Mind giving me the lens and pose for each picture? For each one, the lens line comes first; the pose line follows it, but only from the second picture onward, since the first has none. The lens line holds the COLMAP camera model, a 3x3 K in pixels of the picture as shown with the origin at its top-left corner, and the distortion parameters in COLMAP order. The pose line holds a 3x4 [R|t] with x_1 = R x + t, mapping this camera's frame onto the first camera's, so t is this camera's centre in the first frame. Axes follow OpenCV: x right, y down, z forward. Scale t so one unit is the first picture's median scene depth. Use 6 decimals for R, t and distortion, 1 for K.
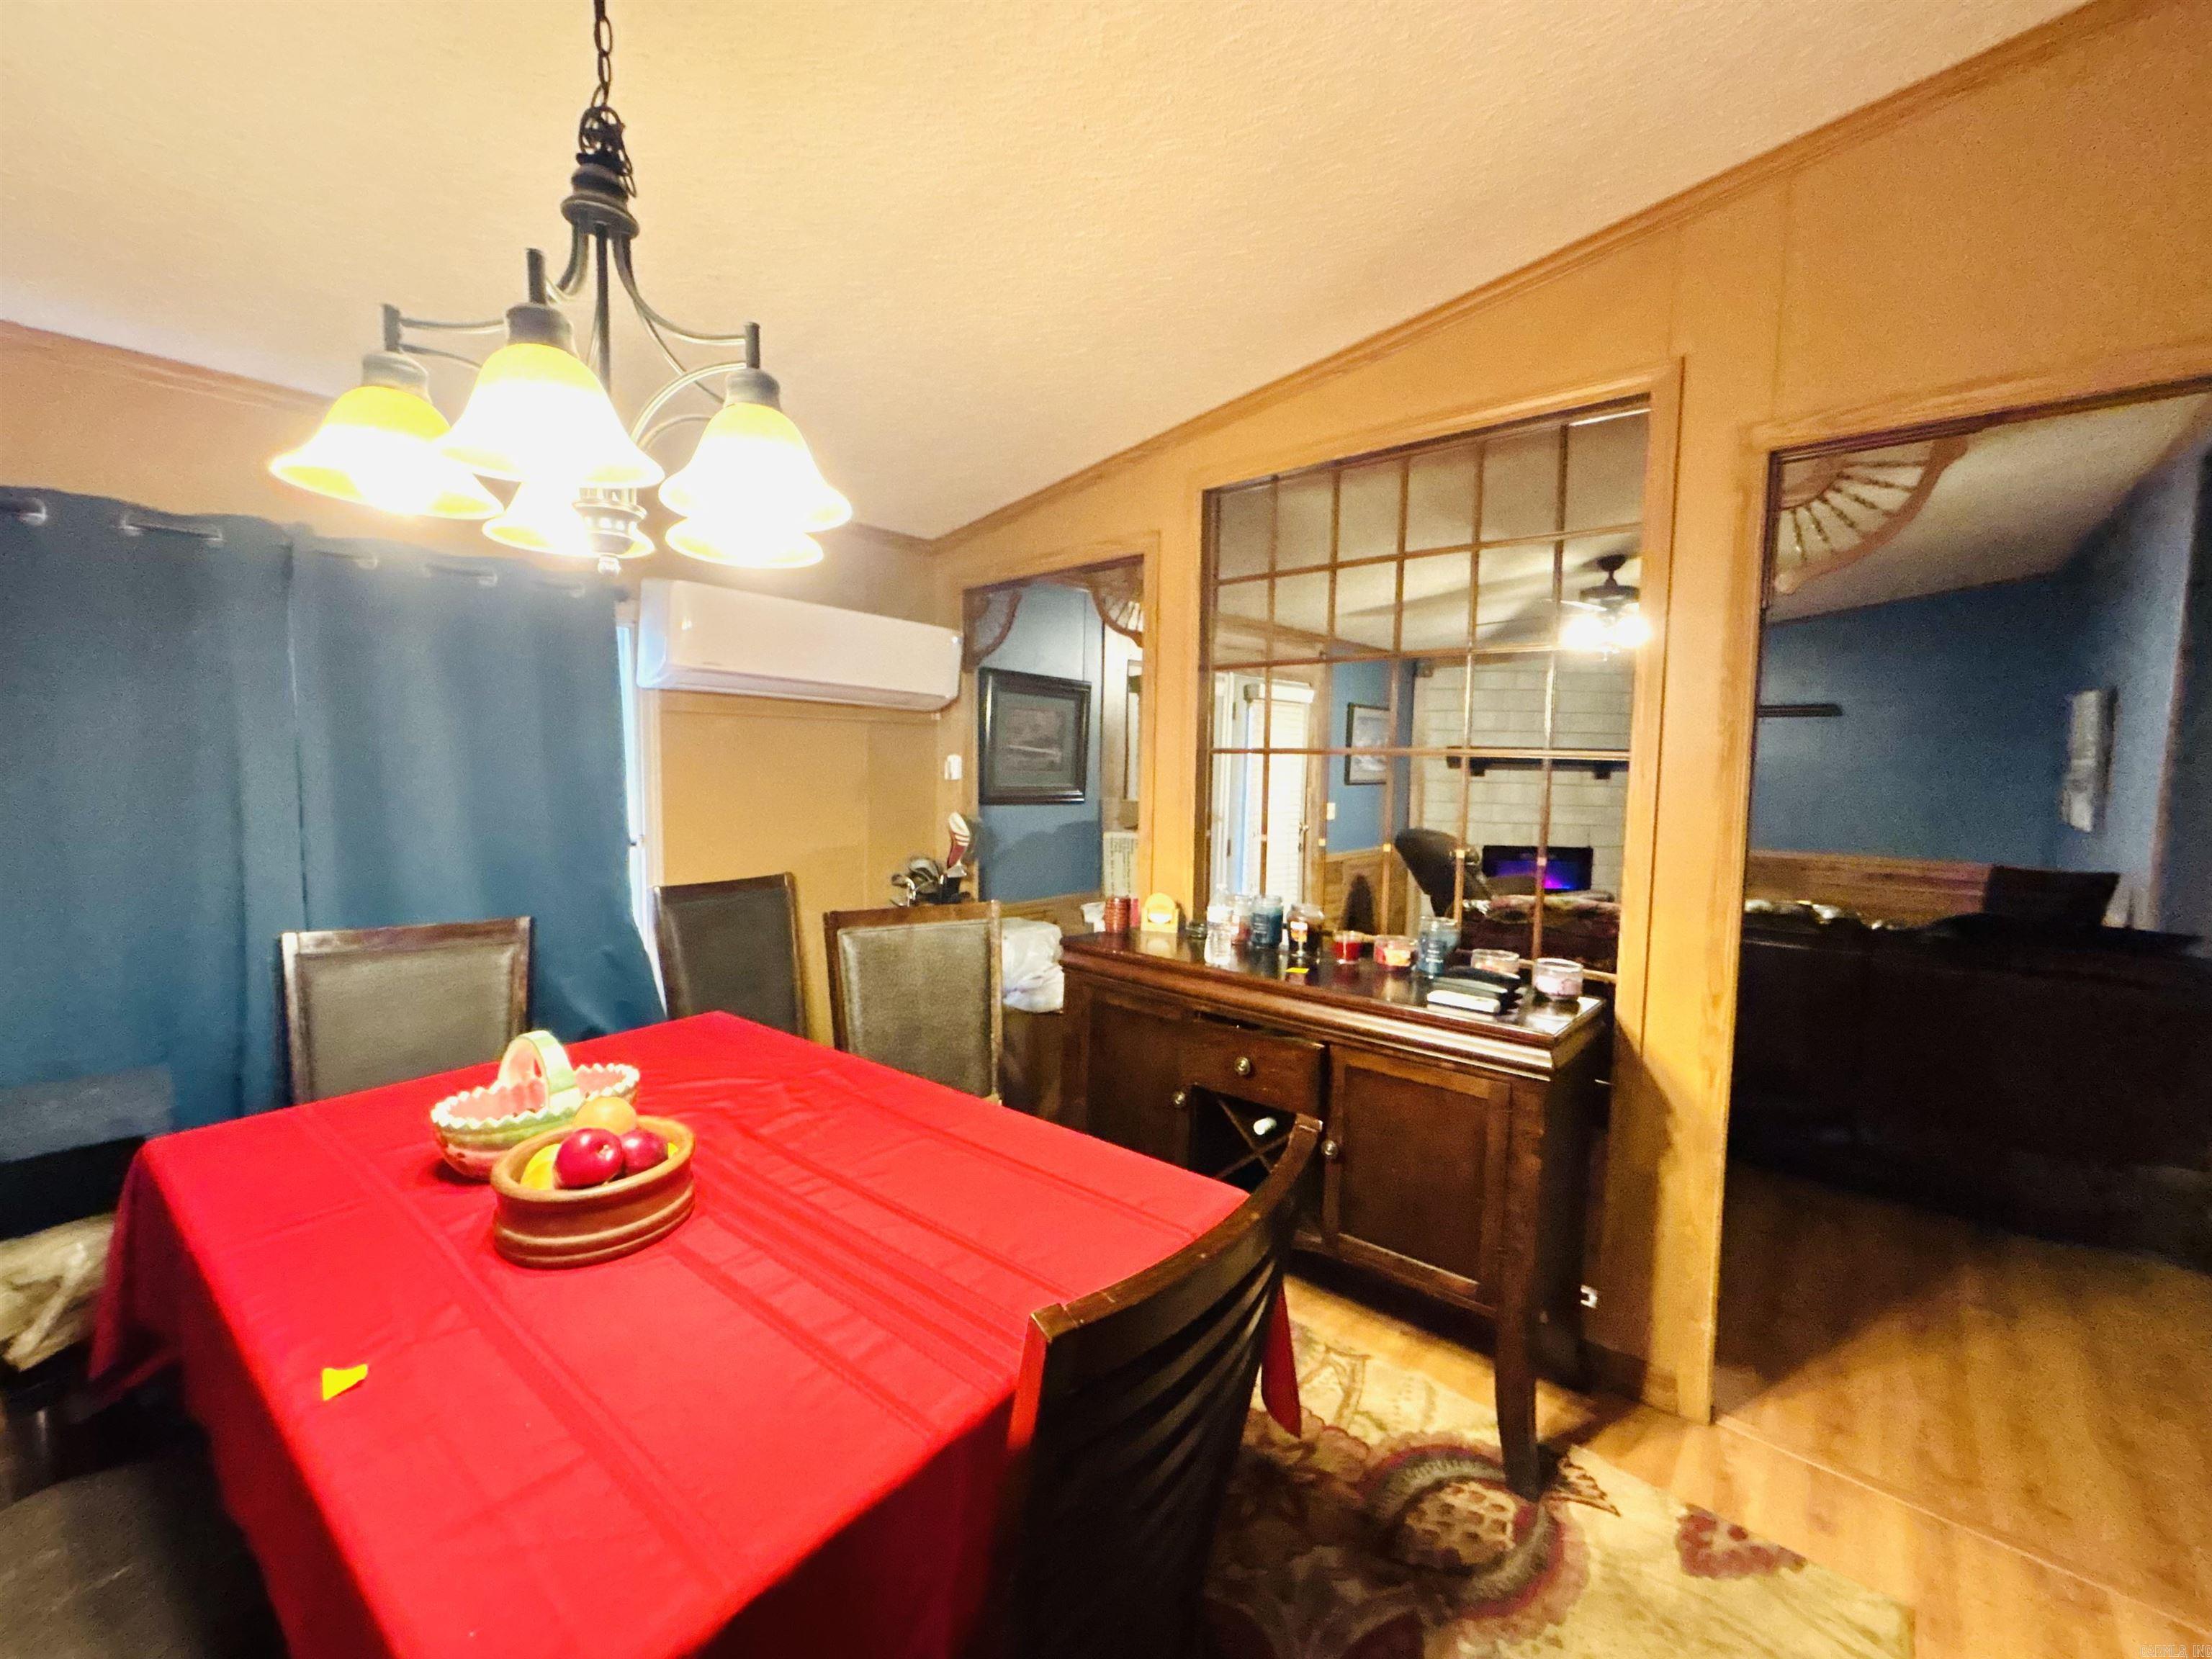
lens RADIAL K [[896.8, 0, 1099.7], [0, 896.8, 818.7], [0, 0, 1]] dist [0.000515, -0.000736]
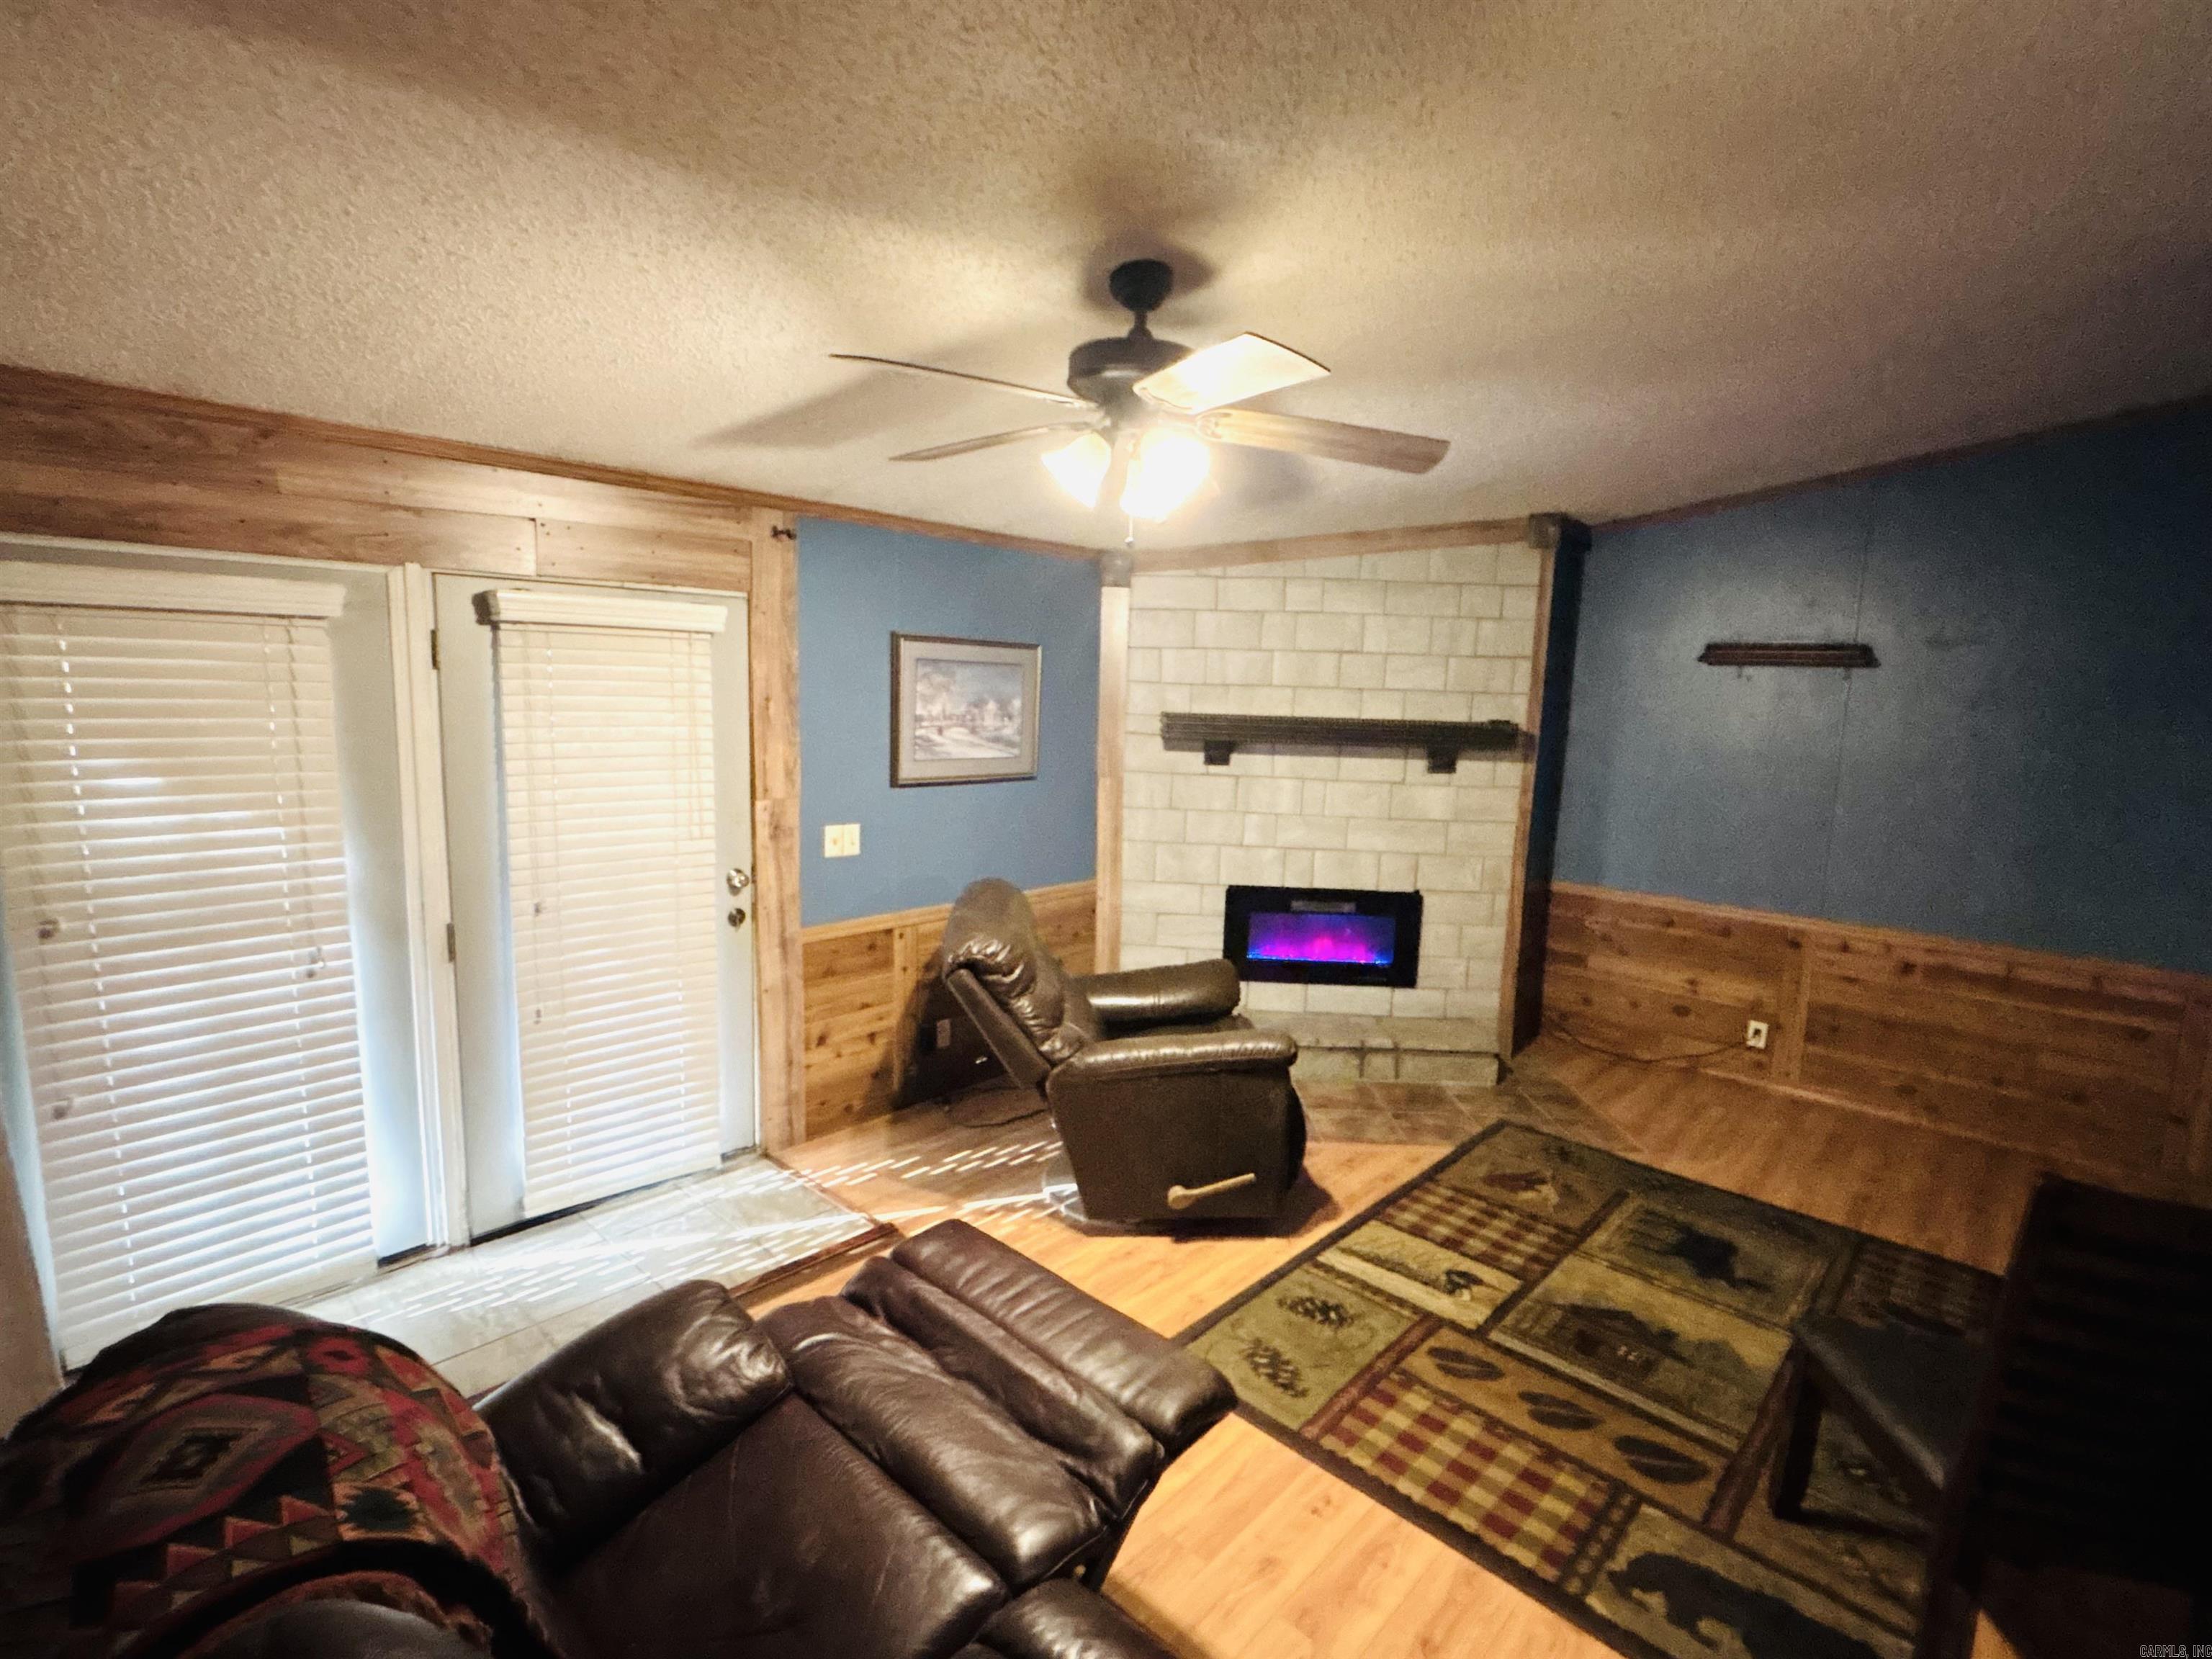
lens RADIAL K [[1038.7, 0, 1108.7], [0, 1038.7, 831.7], [0, 0, 1]] dist [0.001519, 0.000531]
pose [[0.999307, 0.017493, -0.032851, 0.393968], [-0.014970, 0.997032, 0.075524, -0.056105], [0.034075, -0.074980, 0.996603, 0.361806]]
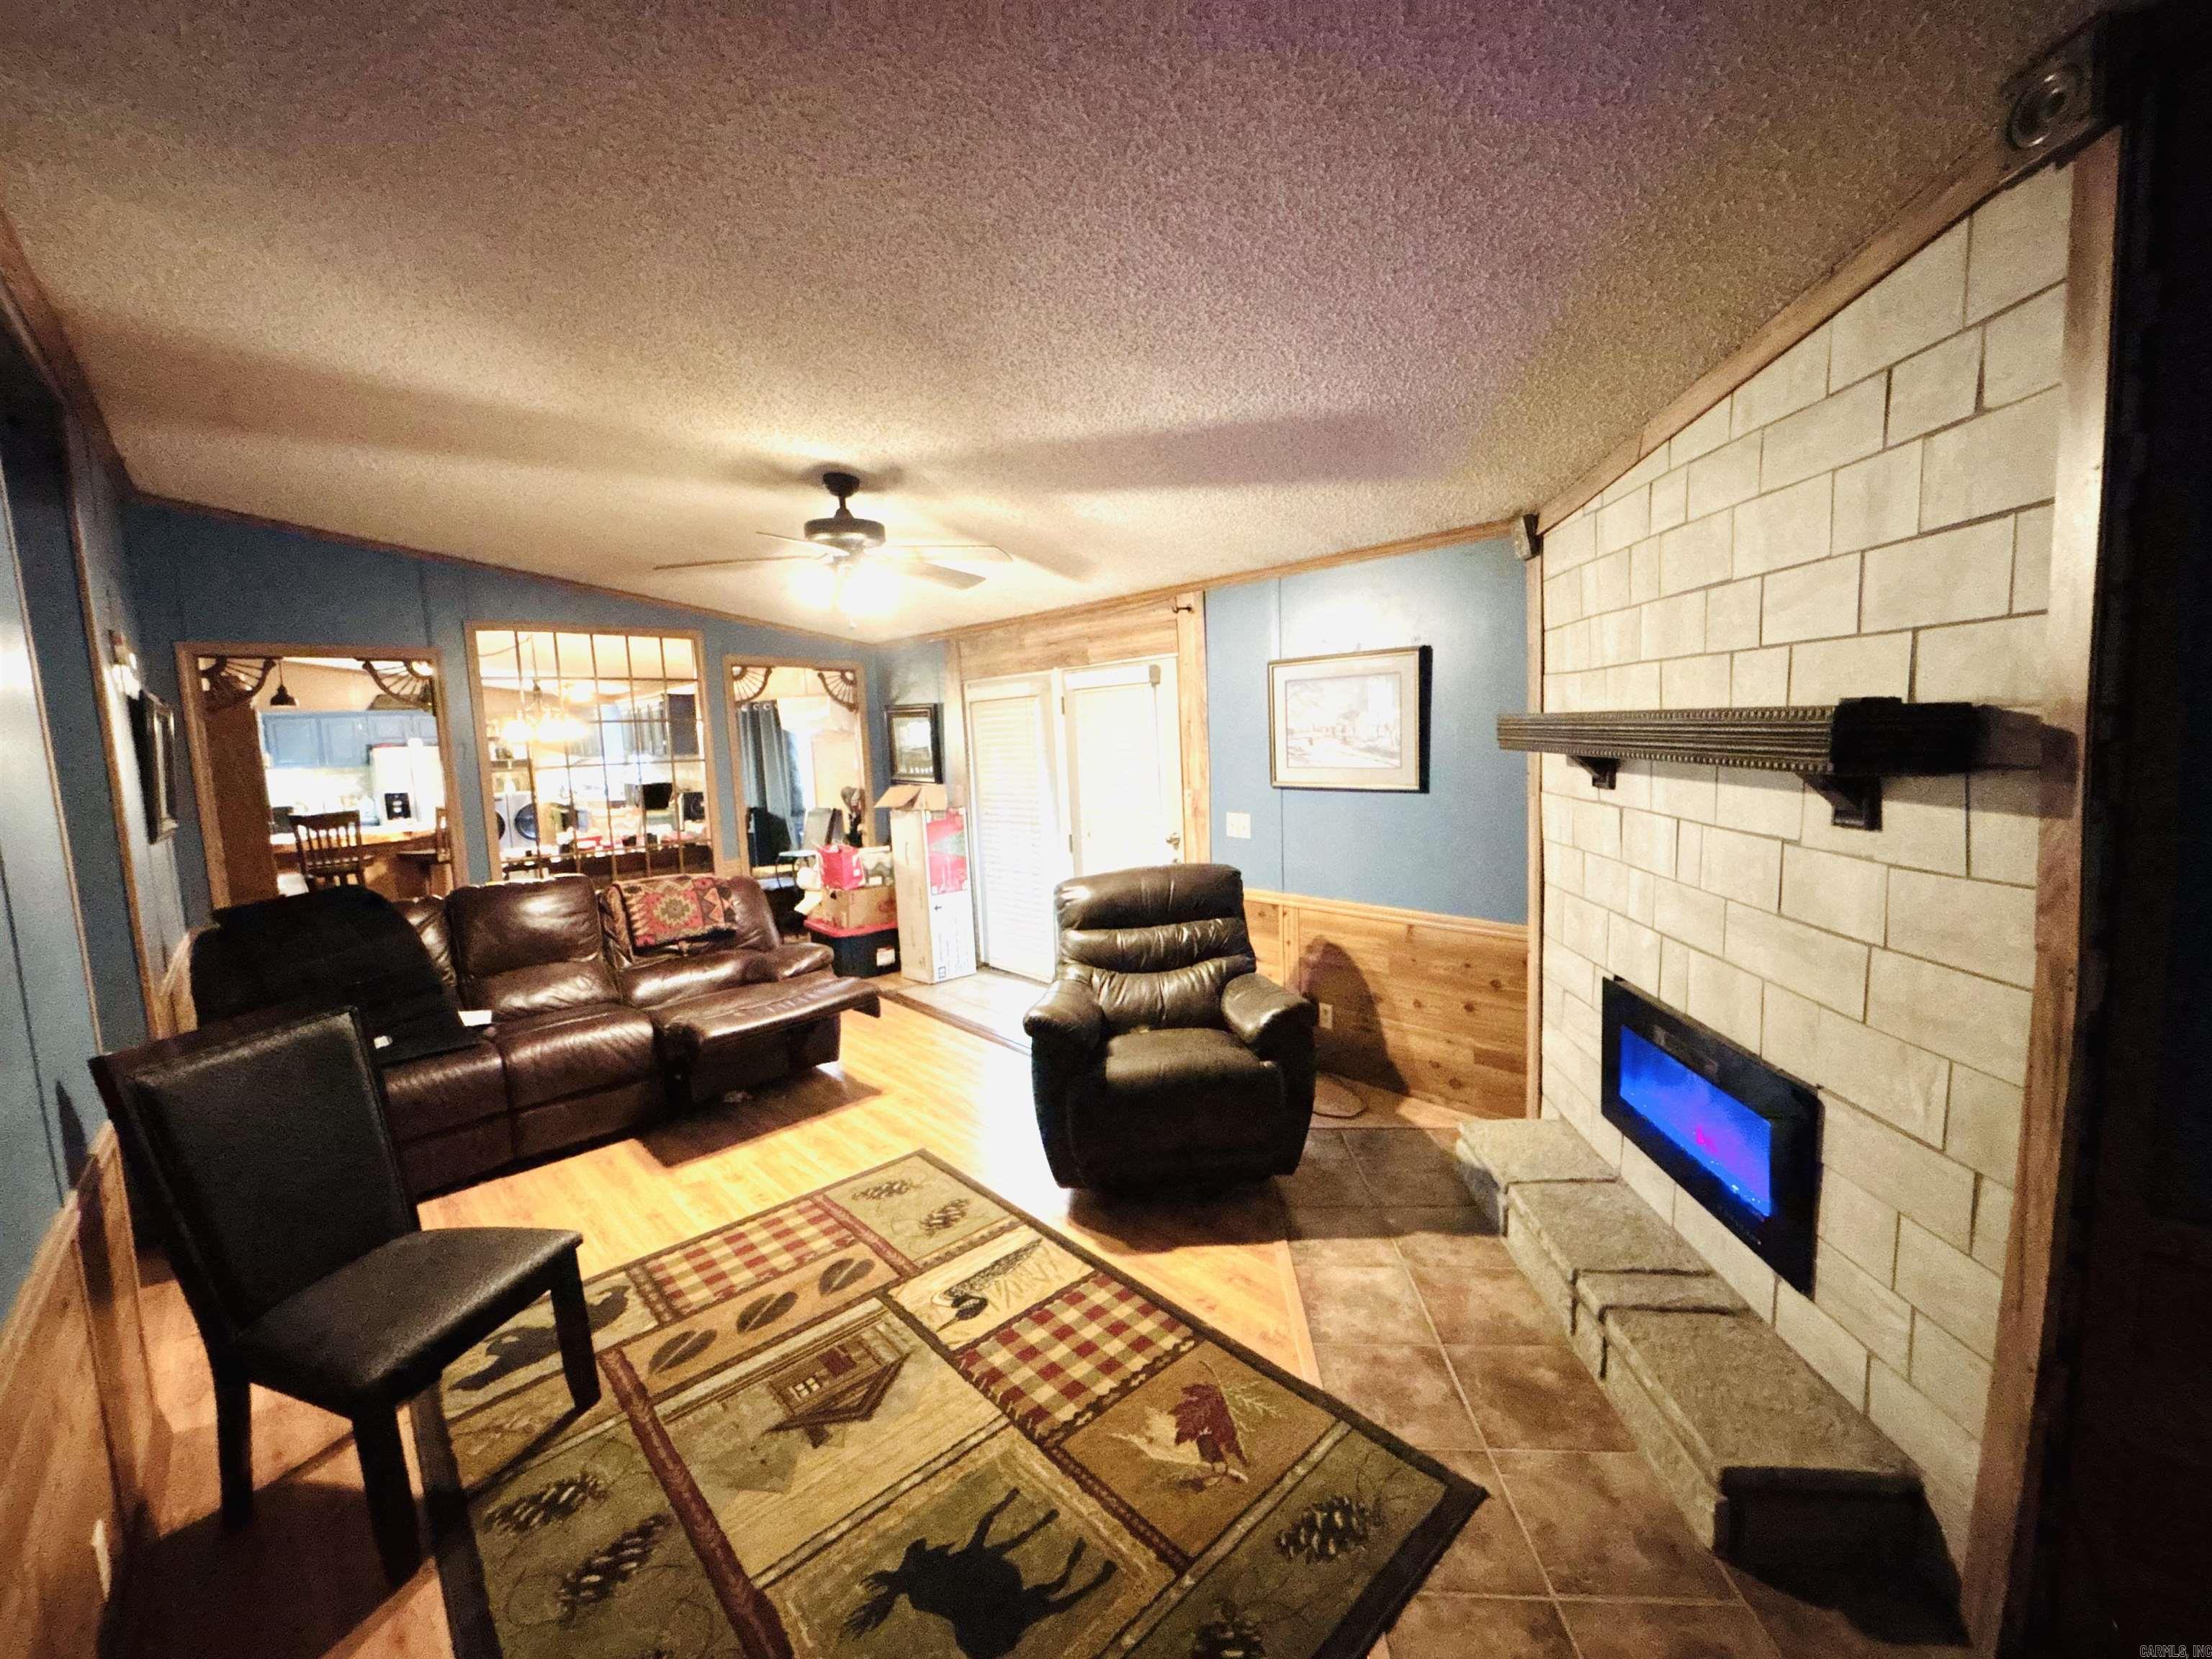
lens RADIAL K [[896.8, 0, 1108.2], [0, 896.8, 835.5], [0, 0, 1]] dist [0.000515, -0.000736]
pose [[-0.100604, 0.103569, -0.989521, 0.859501], [-0.025493, 0.993972, 0.106627, -0.065327], [0.994600, 0.035953, -0.097358, 0.868546]]
